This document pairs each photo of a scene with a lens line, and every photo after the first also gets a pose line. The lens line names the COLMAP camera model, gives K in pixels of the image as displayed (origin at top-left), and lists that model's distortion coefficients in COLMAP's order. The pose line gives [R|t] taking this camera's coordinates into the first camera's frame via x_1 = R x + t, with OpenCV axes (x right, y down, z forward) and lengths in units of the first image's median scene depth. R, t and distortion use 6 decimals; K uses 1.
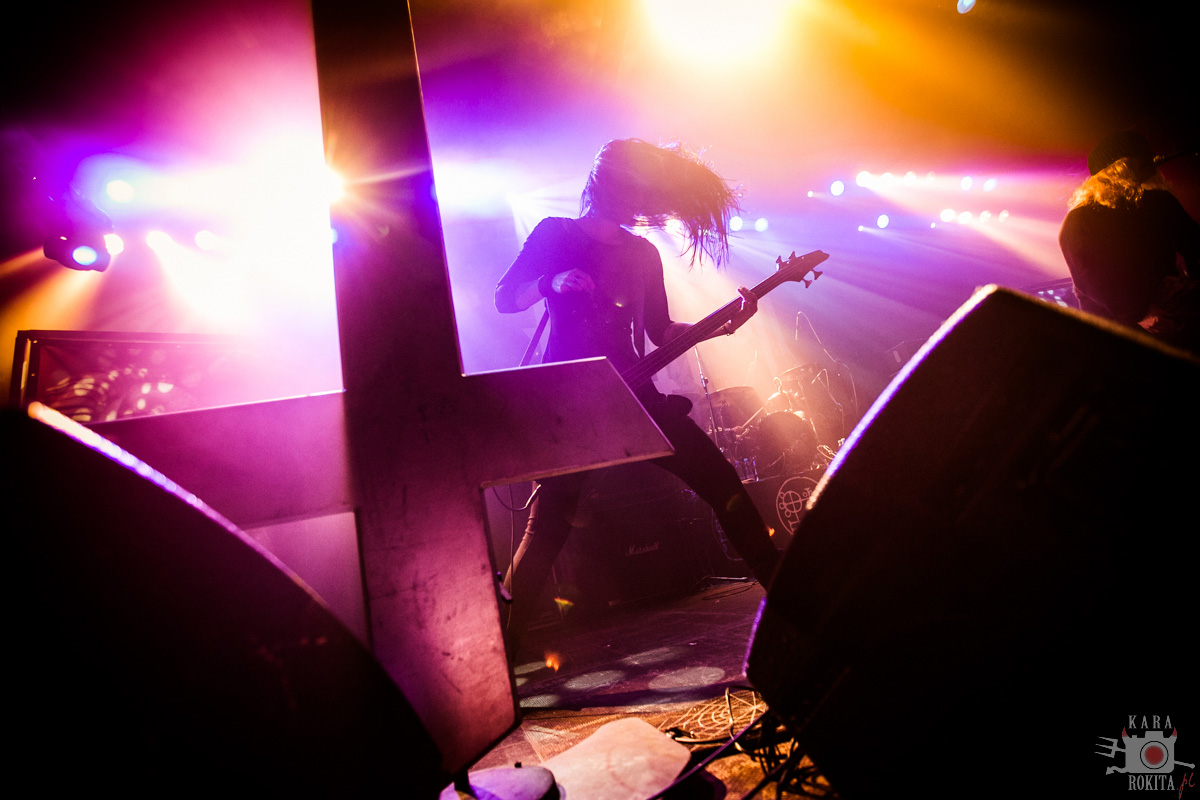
lens RADIAL K [[553.9, 0, 600.0], [0, 553.9, 400.0], [0, 0, 1]] dist [-0.045571, 0.017203]
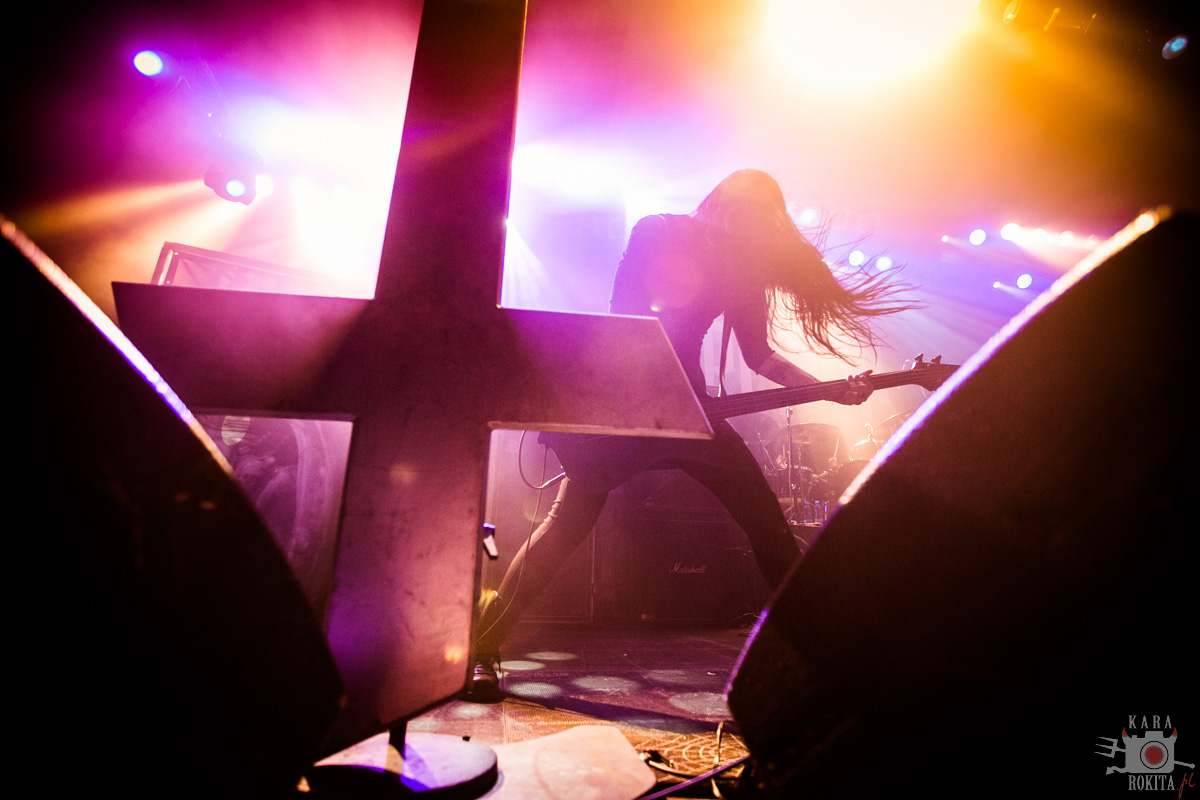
lens RADIAL K [[553.9, 0, 600.0], [0, 553.9, 400.0], [0, 0, 1]] dist [-0.045571, 0.017203]
pose [[0.969644, 0.191498, -0.152049, 0.078181], [-0.194466, 0.980898, -0.004750, 0.071177], [0.148235, 0.034174, 0.988362, 0.105811]]
